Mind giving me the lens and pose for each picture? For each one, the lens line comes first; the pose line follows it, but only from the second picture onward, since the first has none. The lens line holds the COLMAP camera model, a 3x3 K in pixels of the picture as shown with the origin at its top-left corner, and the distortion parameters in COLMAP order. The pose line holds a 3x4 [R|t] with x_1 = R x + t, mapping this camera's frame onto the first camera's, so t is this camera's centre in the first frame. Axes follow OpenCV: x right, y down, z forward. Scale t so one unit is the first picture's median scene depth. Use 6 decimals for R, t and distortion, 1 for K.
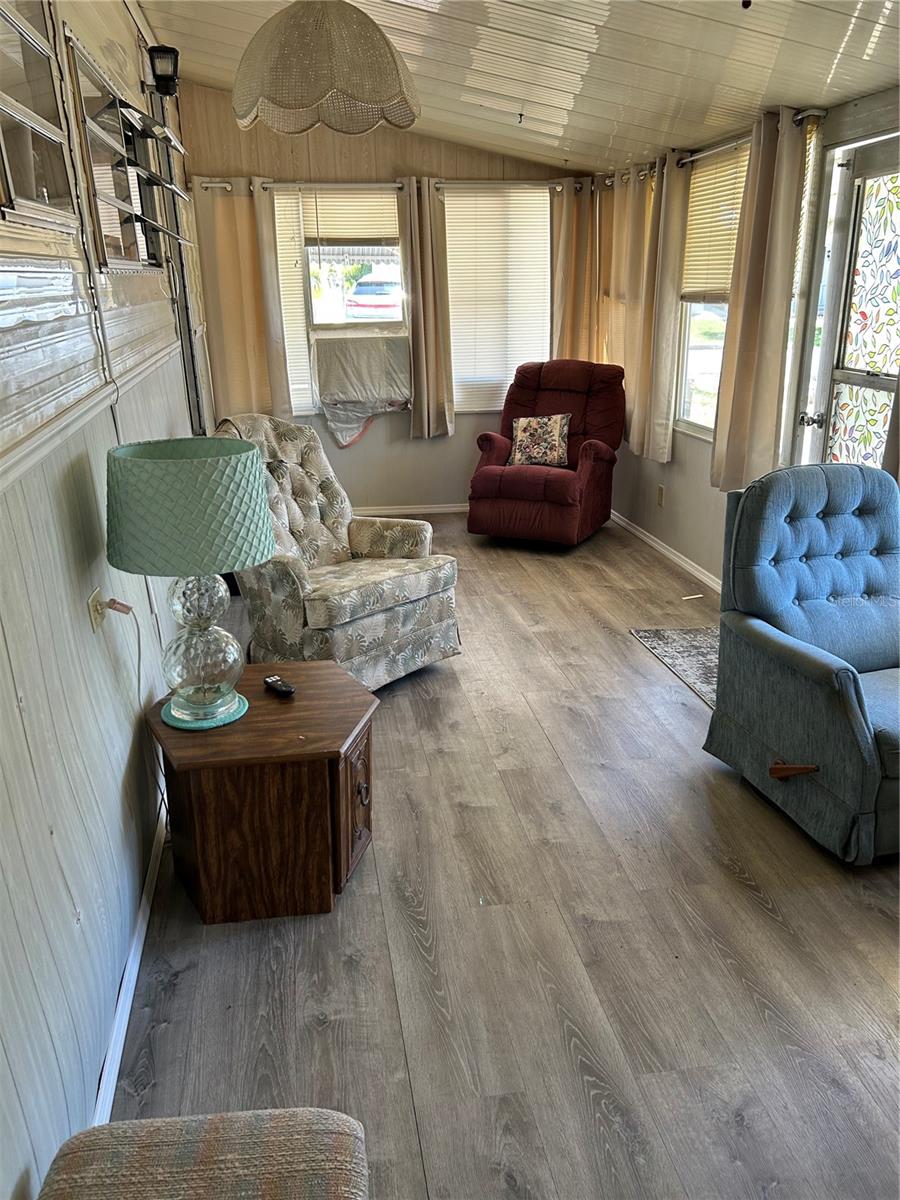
lens RADIAL K [[906.3, 0, 456.7], [0, 906.3, 589.5], [0, 0, 1]] dist [0.070107, -0.082408]
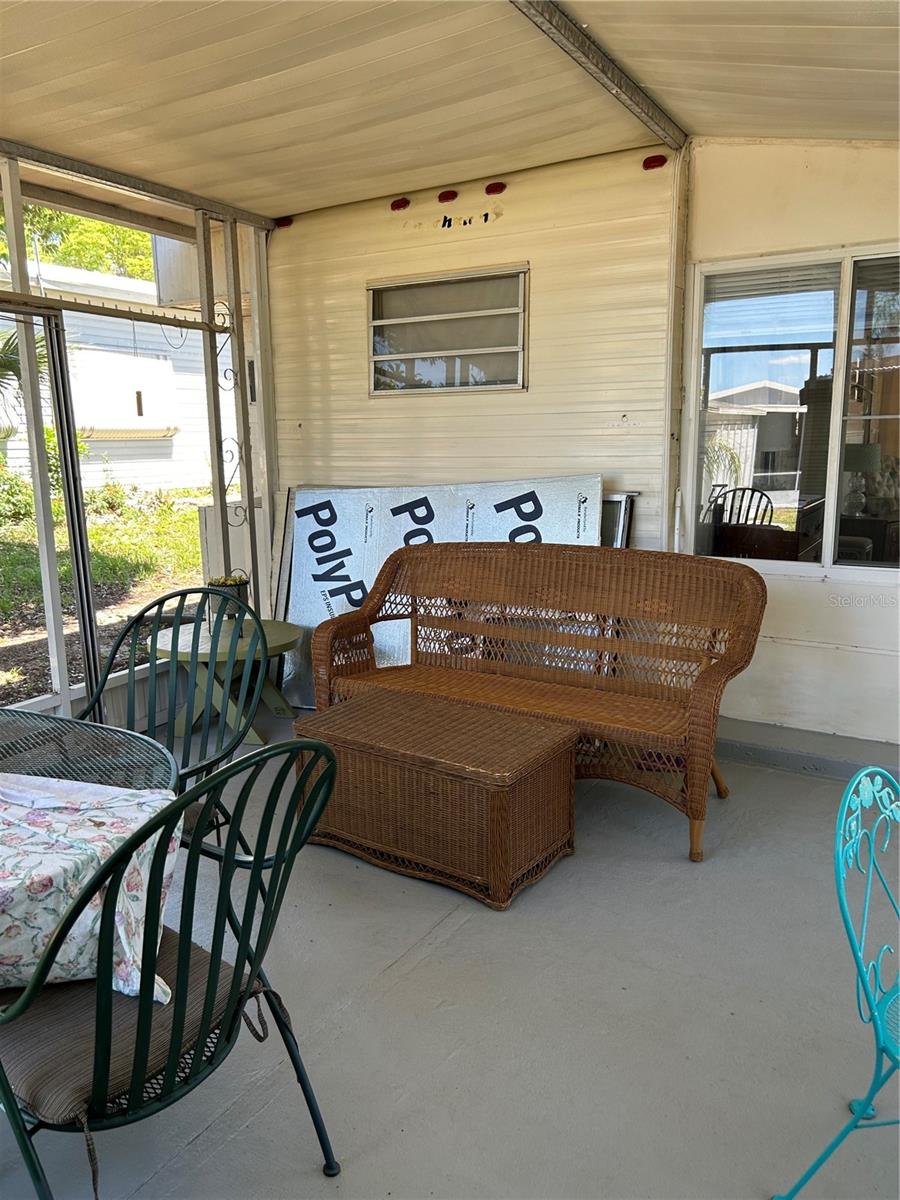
lens RADIAL K [[887.3, 0, 450.0], [0, 887.3, 600.0], [0, 0, 1]] dist [0.043965, -0.031751]
pose [[0.757327, 0.128121, -0.640344, 0.566620], [-0.210765, 0.976045, -0.053982, 0.668863], [0.618088, 0.175844, 0.766189, -1.810043]]
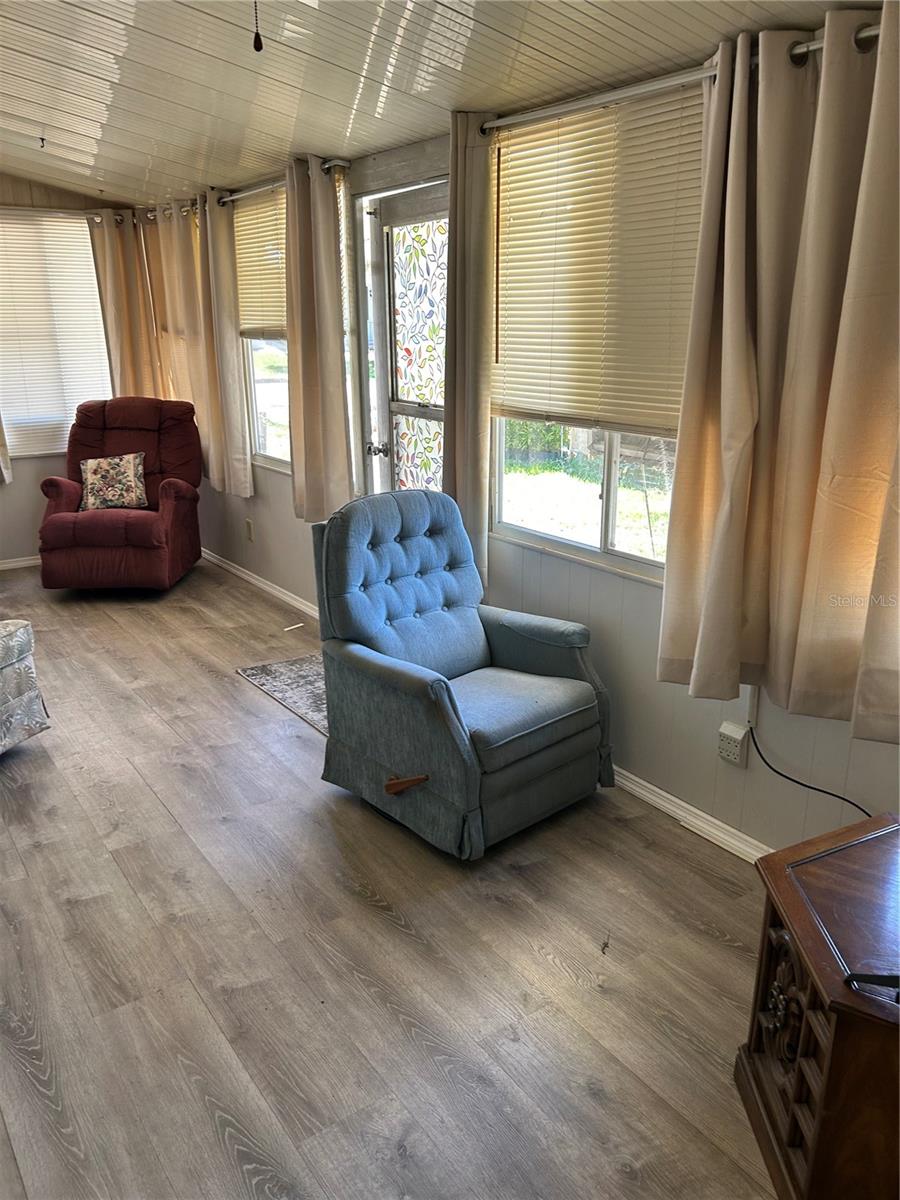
lens RADIAL K [[887.3, 0, 450.0], [0, 887.3, 600.0], [0, 0, 1]] dist [0.043965, -0.031751]
pose [[0.901512, -0.127903, 0.413421, 0.012420], [0.134749, 0.990798, 0.012695, -0.012986], [-0.411240, 0.044263, 0.910452, 0.028176]]
